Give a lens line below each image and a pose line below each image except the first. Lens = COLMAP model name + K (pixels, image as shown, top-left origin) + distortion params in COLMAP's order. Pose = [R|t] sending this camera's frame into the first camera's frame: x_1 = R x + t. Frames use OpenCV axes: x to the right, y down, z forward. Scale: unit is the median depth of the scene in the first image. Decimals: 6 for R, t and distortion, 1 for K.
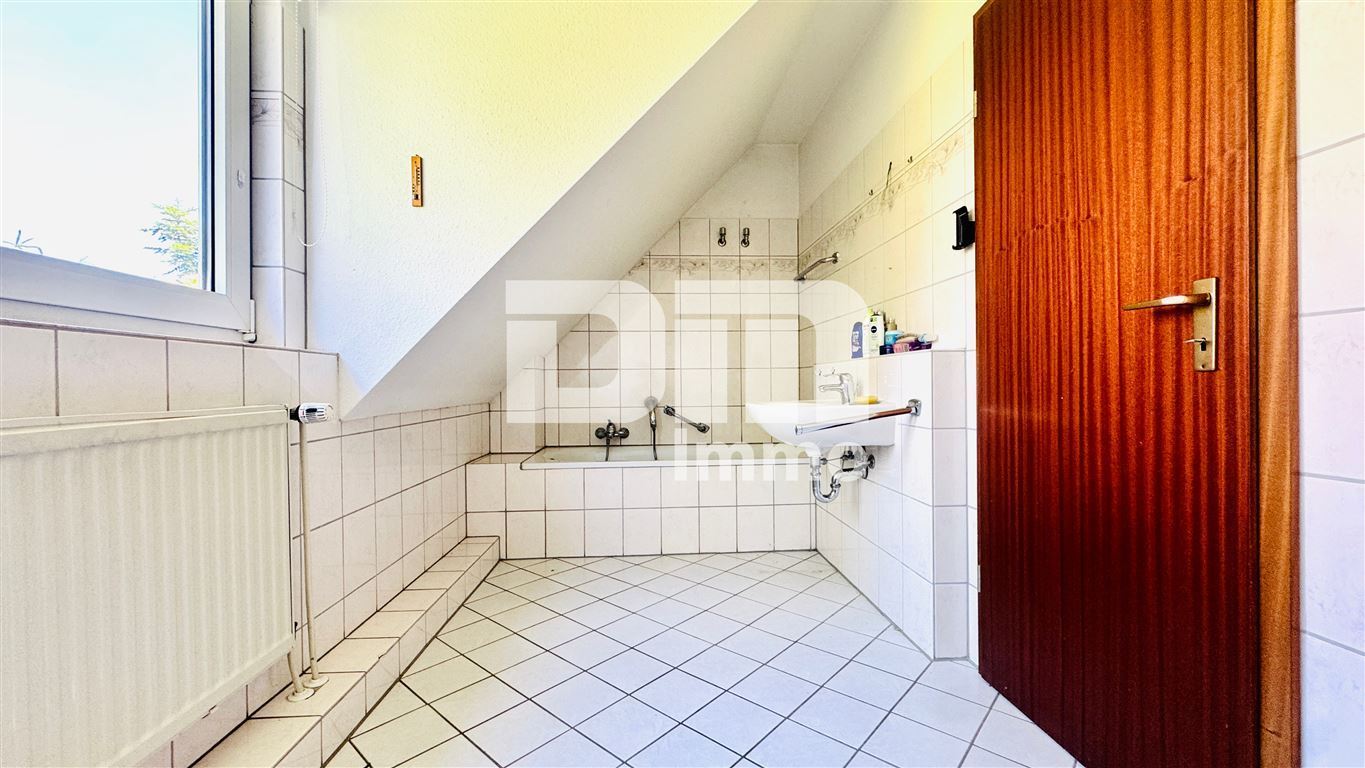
lens RADIAL K [[545.7, 0, 677.0], [0, 545.7, 386.7], [0, 0, 1]] dist [-0.010007, 0.000725]
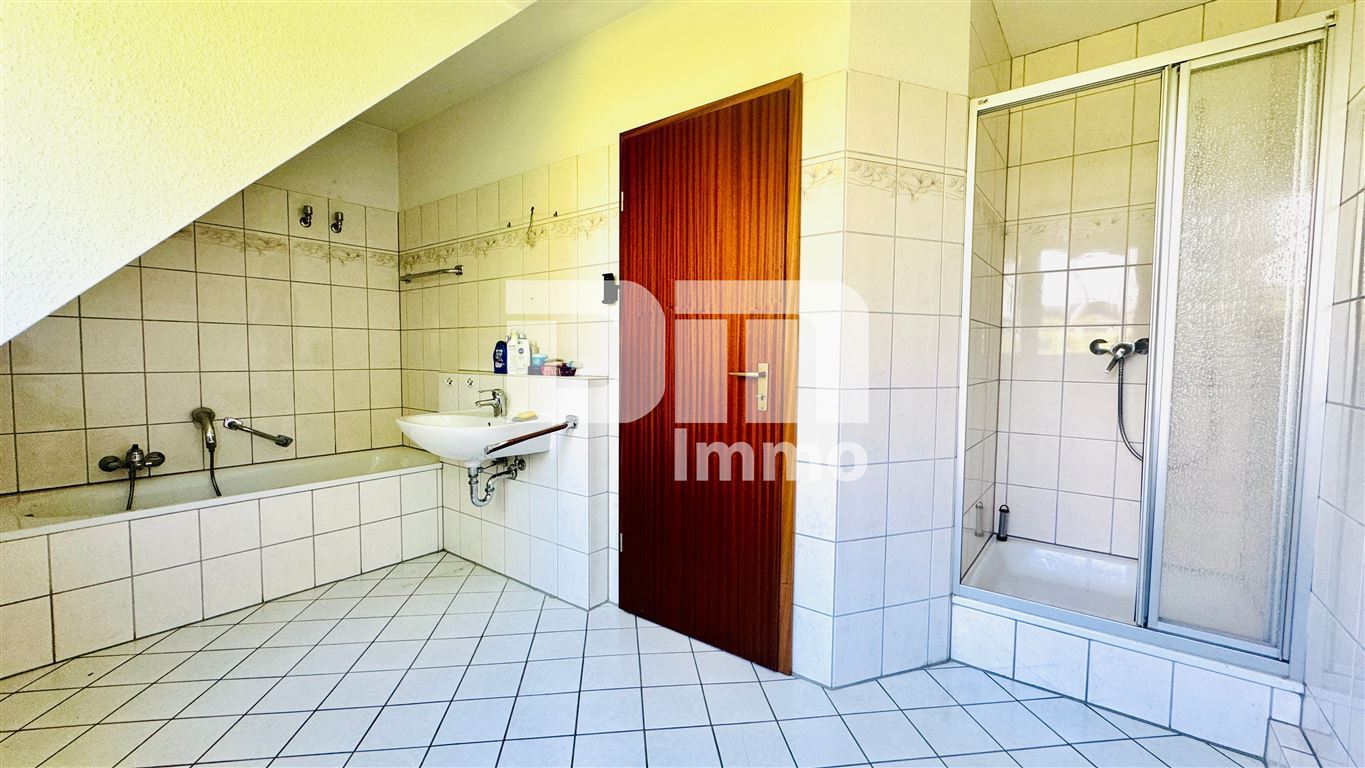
lens RADIAL K [[545.7, 0, 686.6], [0, 545.7, 385.3], [0, 0, 1]] dist [-0.010007, 0.000725]
pose [[0.647064, -0.027342, 0.761946, -0.282006], [-0.012315, 0.998852, 0.046302, -0.085717], [-0.762337, -0.039344, 0.645984, -0.020765]]
